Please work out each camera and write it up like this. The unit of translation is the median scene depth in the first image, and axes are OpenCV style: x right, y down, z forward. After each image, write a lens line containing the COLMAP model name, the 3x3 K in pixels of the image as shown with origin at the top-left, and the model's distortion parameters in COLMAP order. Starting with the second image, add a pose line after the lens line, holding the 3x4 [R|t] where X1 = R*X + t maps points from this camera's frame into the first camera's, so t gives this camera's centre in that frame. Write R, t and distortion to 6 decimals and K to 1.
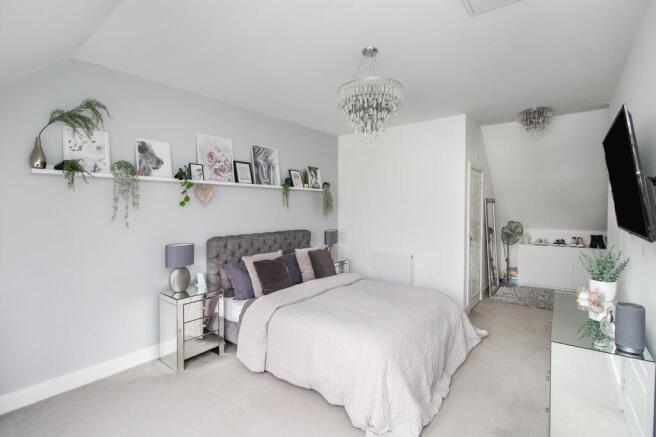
lens RADIAL K [[311.7, 0, 328.1], [0, 311.7, 216.2], [0, 0, 1]] dist [0.000220, -0.000465]
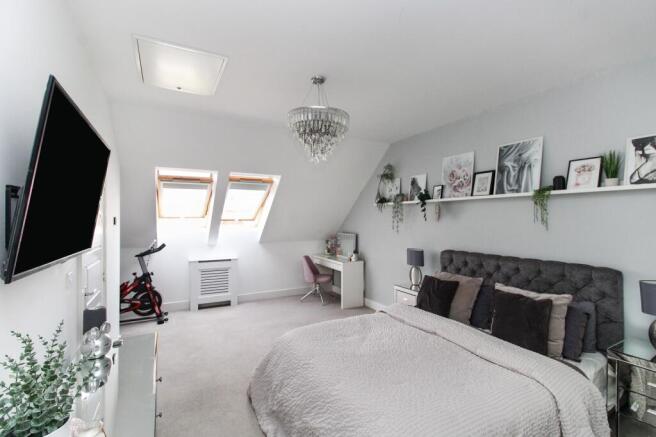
lens RADIAL K [[311.7, 0, 328.1], [0, 311.7, 218.1], [0, 0, 1]] dist [0.000220, -0.000465]
pose [[-0.440215, -0.008396, -0.897853, 0.725514], [-0.036215, 0.999309, 0.008411, -0.033665], [0.897162, 0.036219, -0.440215, 1.011945]]
